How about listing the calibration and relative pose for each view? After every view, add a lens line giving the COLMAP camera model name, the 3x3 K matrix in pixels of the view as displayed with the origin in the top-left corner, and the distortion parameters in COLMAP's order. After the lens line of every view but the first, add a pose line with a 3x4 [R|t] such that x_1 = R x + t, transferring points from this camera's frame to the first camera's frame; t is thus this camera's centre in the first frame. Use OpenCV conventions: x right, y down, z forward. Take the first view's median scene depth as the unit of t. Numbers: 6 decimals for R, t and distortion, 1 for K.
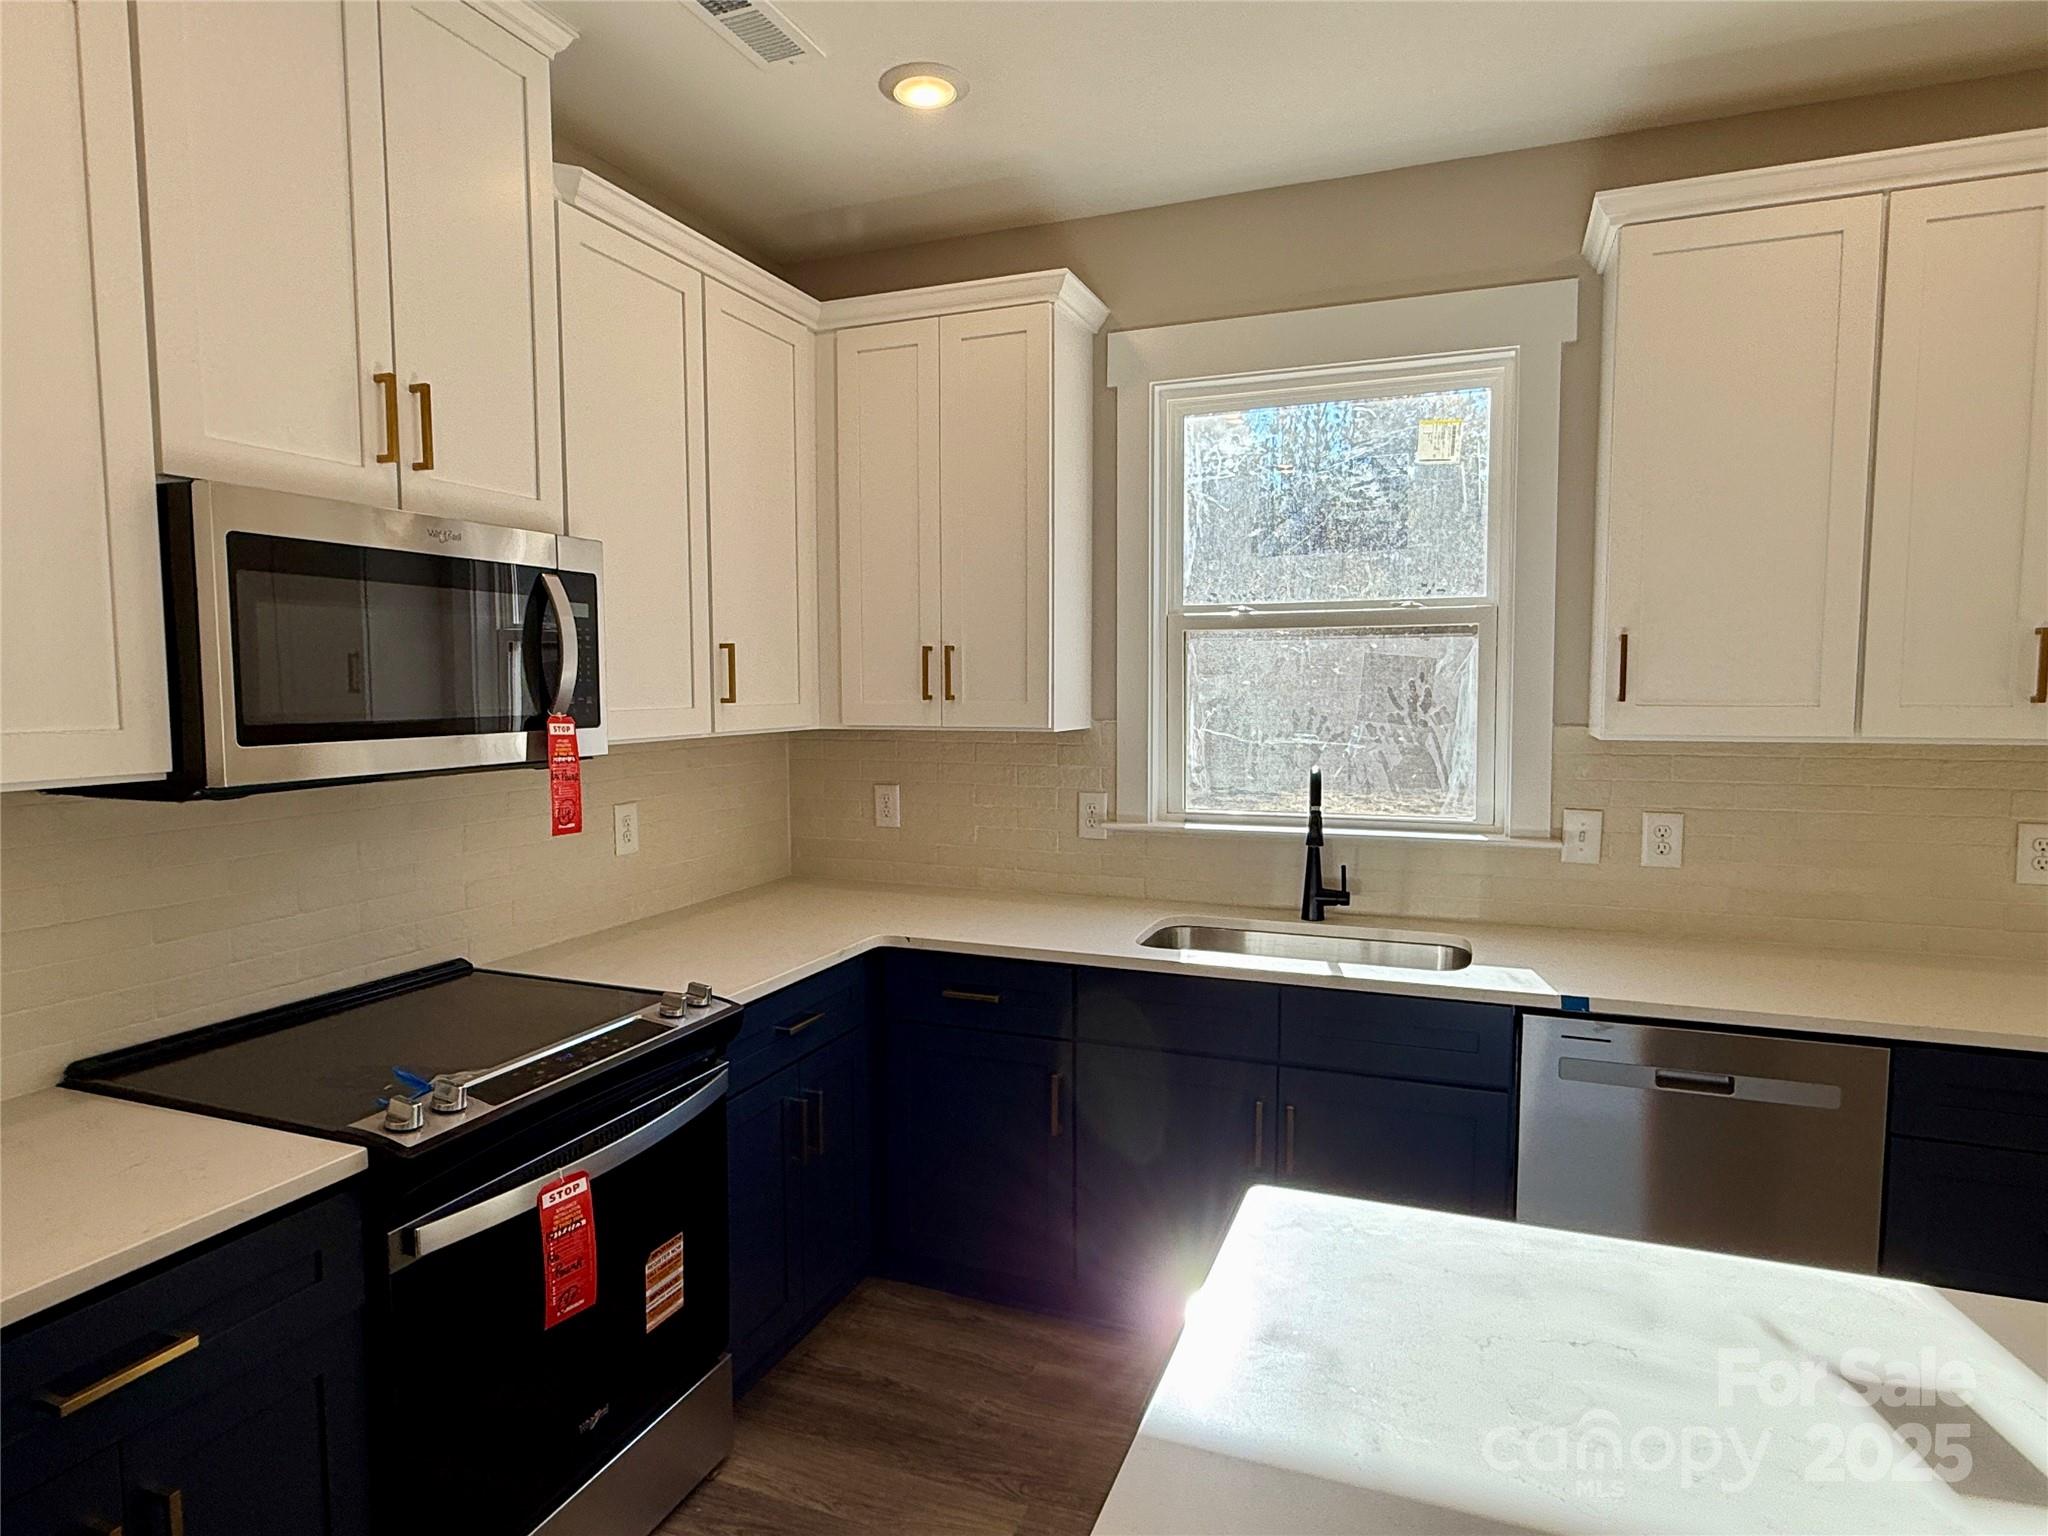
lens RADIAL K [[1177.9, 0, 1008.3], [0, 1177.9, 769.8], [0, 0, 1]] dist [0.003041, 0.001446]
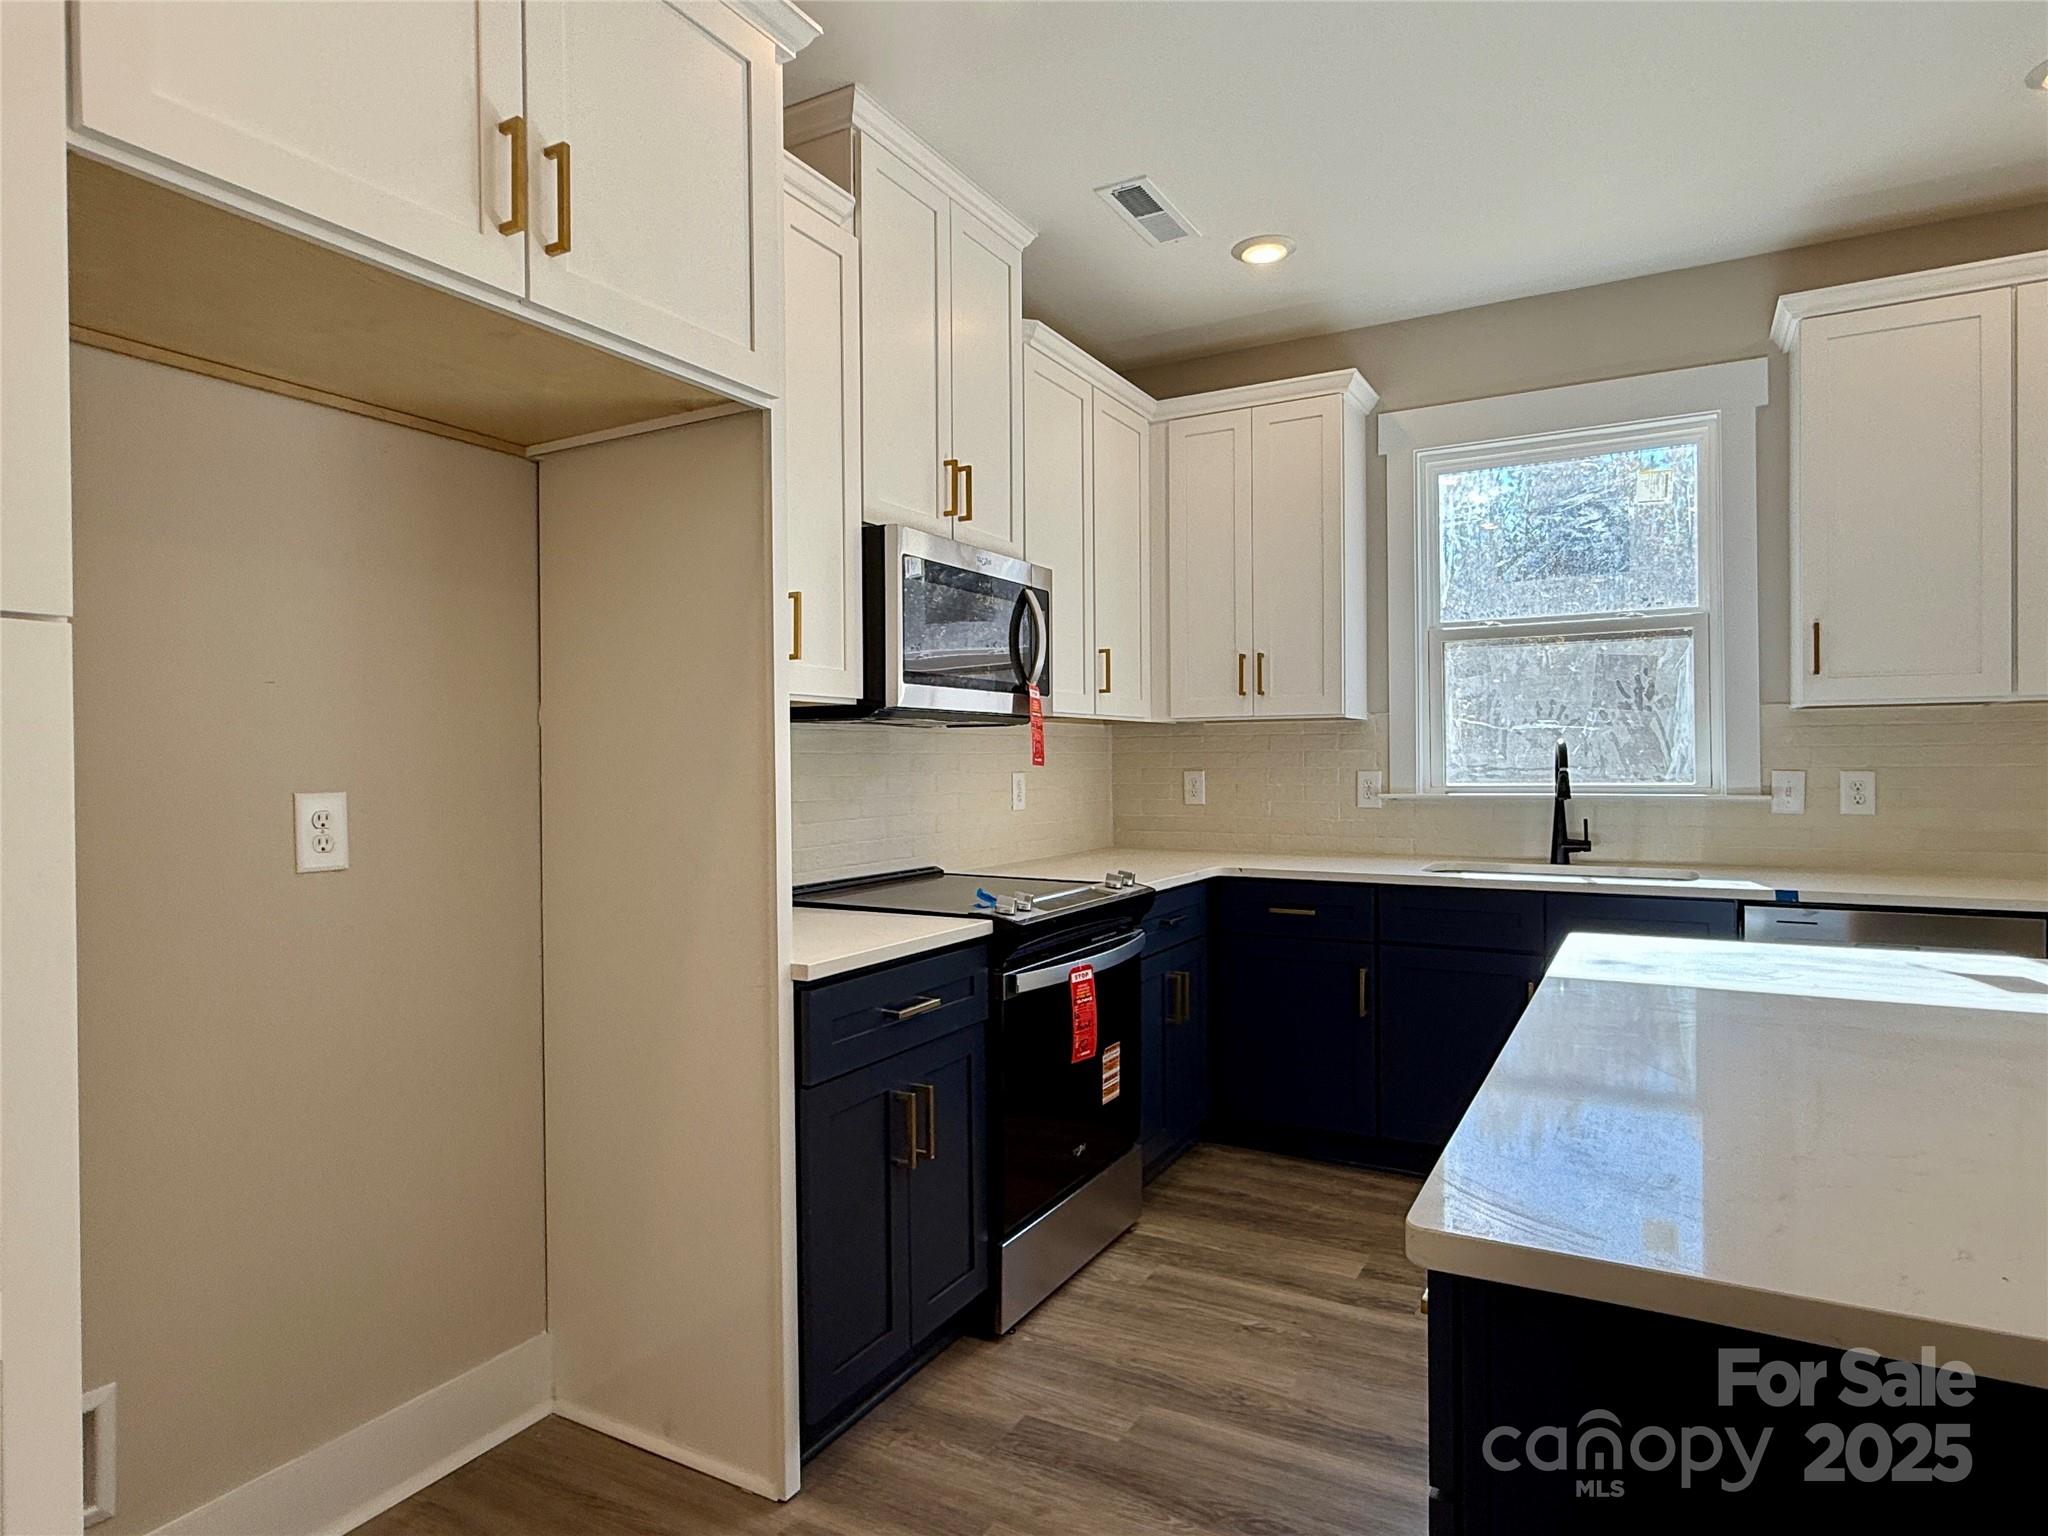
lens RADIAL K [[1182.1, 0, 1009.8], [0, 1182.1, 765.5], [0, 0, 1]] dist [0.001600, 0.002261]
pose [[0.991481, -0.003803, -0.130197, -0.159231], [-0.005395, 0.997517, -0.070225, 0.115081], [0.130141, 0.070329, 0.988998, -0.331294]]
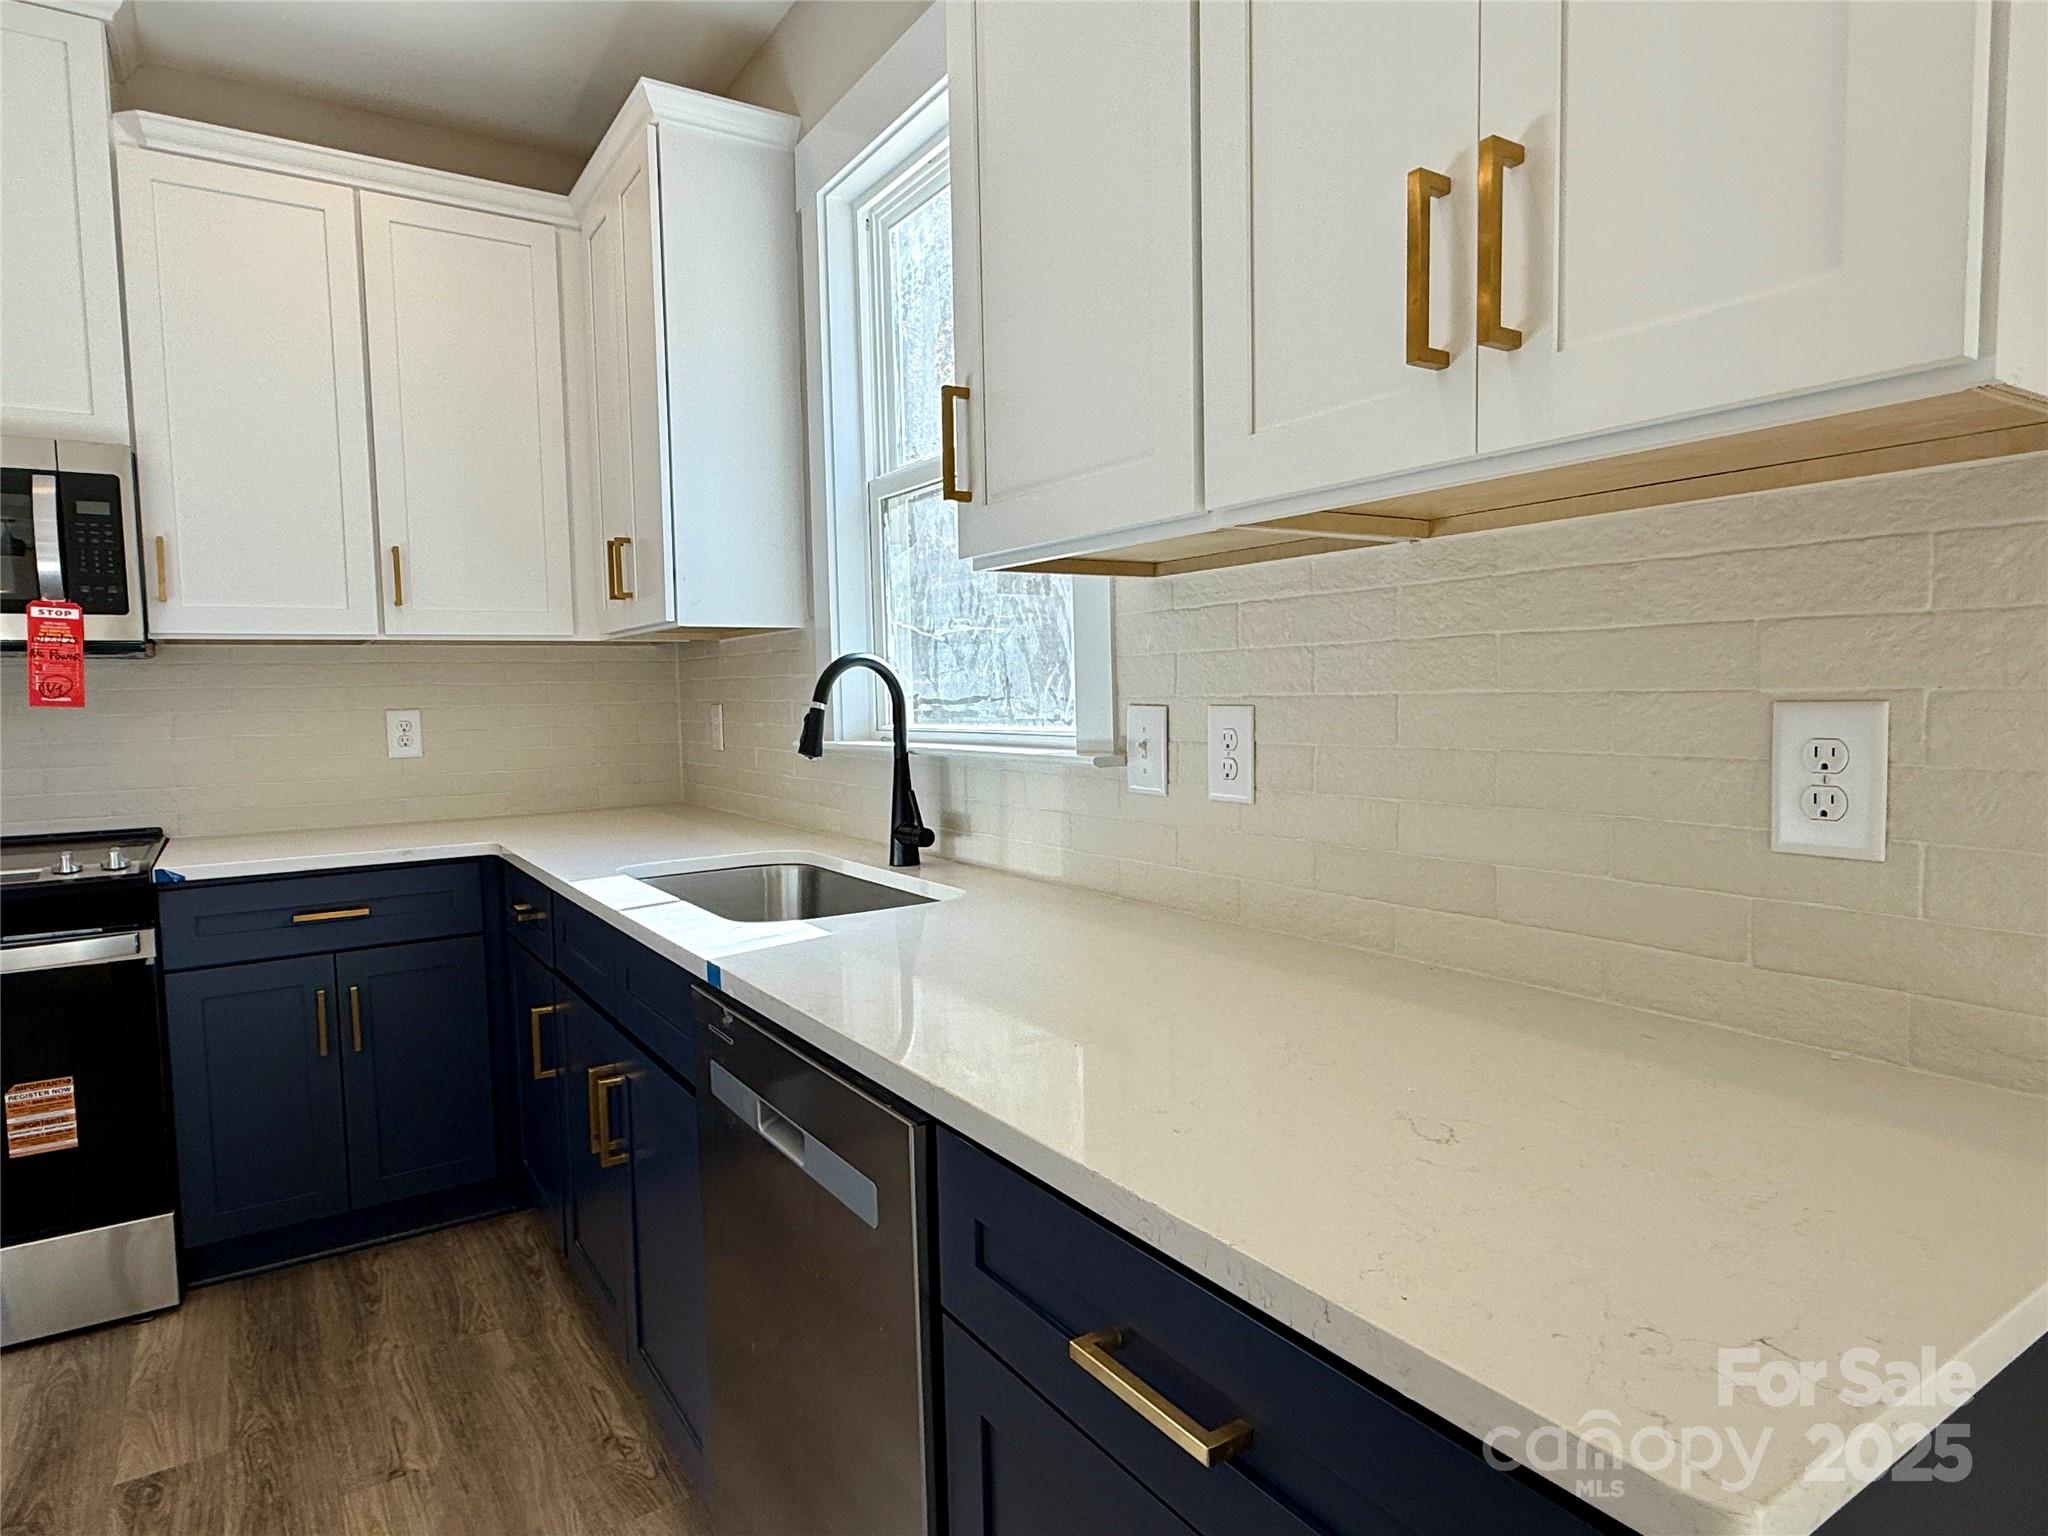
lens RADIAL K [[1177.9, 0, 1008.3], [0, 1177.9, 769.8], [0, 0, 1]] dist [0.003041, 0.001446]
pose [[0.817379, 0.024919, -0.575562, 0.740303], [-0.025189, 0.999655, 0.007508, 0.061078], [0.575550, 0.008361, 0.817724, 0.440343]]
